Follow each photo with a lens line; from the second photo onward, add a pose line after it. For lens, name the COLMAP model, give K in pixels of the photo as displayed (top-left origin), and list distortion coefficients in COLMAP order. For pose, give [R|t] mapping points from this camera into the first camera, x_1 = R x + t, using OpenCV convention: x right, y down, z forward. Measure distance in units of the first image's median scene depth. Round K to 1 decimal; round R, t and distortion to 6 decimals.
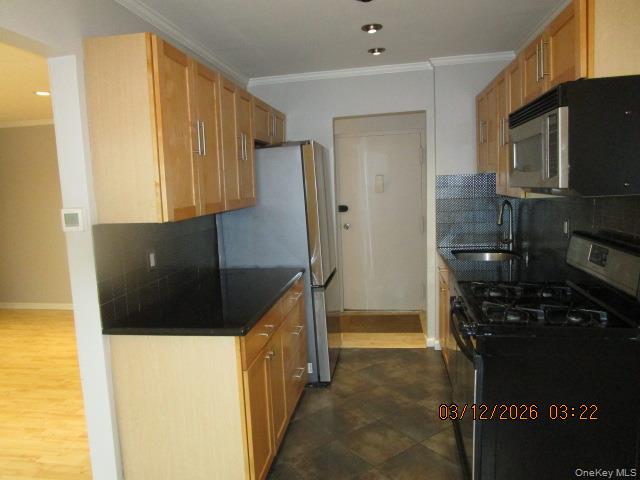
lens RADIAL K [[461.5, 0, 319.7], [0, 461.5, 239.7], [0, 0, 1]] dist [-0.021286, -0.002064]
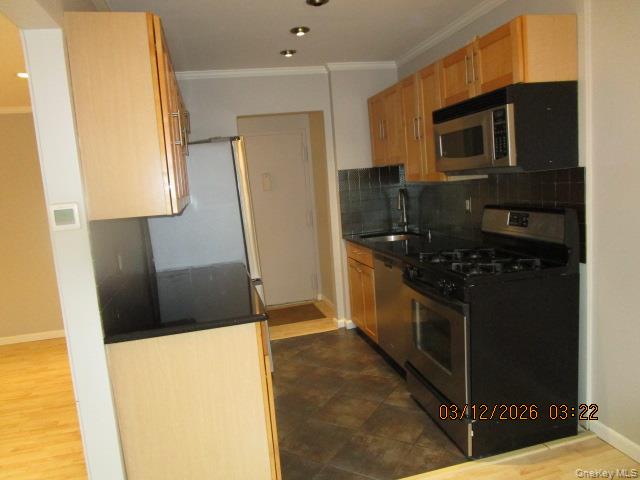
lens RADIAL K [[461.5, 0, 325.5], [0, 461.5, 237.8], [0, 0, 1]] dist [-0.021286, -0.002064]
pose [[0.918952, -0.080505, 0.386064, -0.286598], [0.087616, 0.996154, -0.000829, 0.027591], [-0.384513, 0.034587, 0.922472, 0.003298]]
